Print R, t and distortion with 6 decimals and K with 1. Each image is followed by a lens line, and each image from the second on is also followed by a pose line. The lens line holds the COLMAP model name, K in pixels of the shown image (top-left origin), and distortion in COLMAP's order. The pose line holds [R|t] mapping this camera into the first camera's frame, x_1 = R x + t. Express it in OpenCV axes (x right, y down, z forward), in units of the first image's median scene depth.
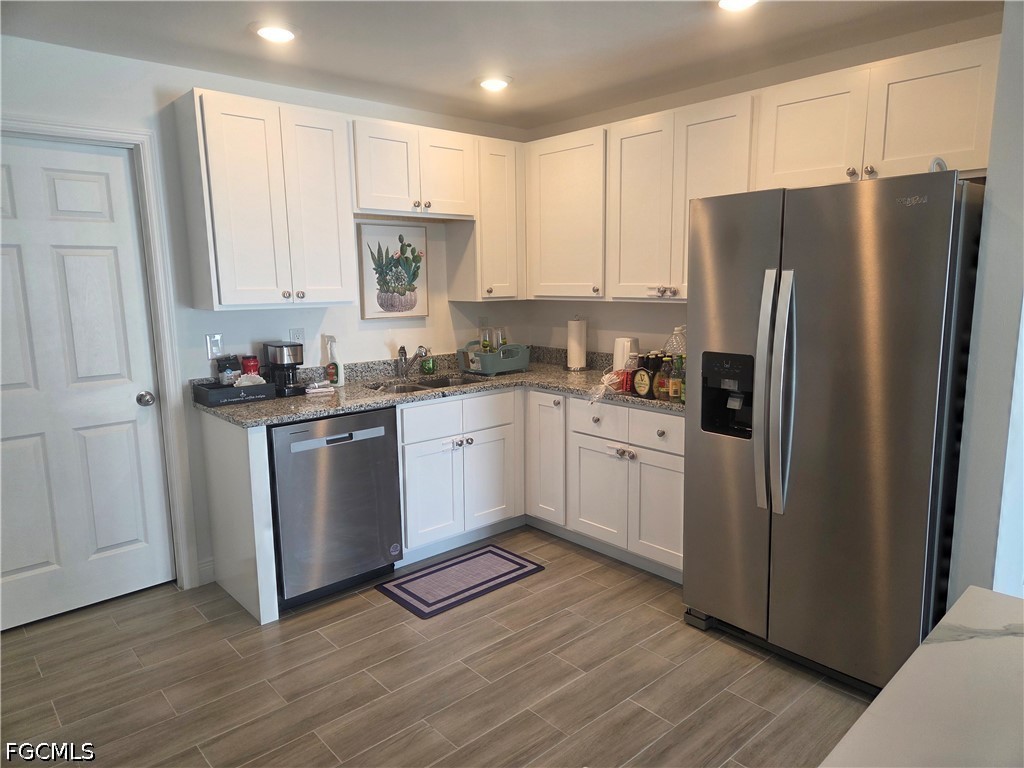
lens RADIAL K [[674.5, 0, 514.9], [0, 674.5, 373.3], [0, 0, 1]] dist [0.009342, -0.000324]
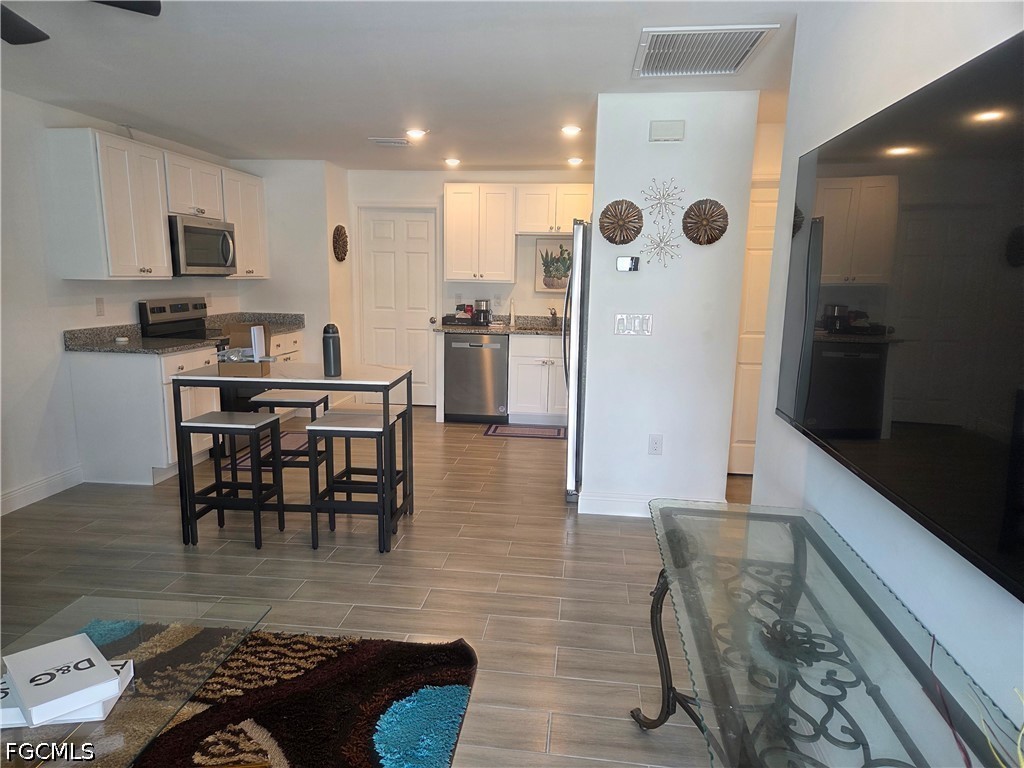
lens RADIAL K [[674.5, 0, 509.0], [0, 674.5, 390.4], [0, 0, 1]] dist [0.009342, -0.000324]
pose [[0.653132, 0.155269, -0.741155, 1.156608], [-0.131575, 0.987134, 0.090852, 0.026806], [0.745726, 0.038179, 0.665158, -0.255348]]
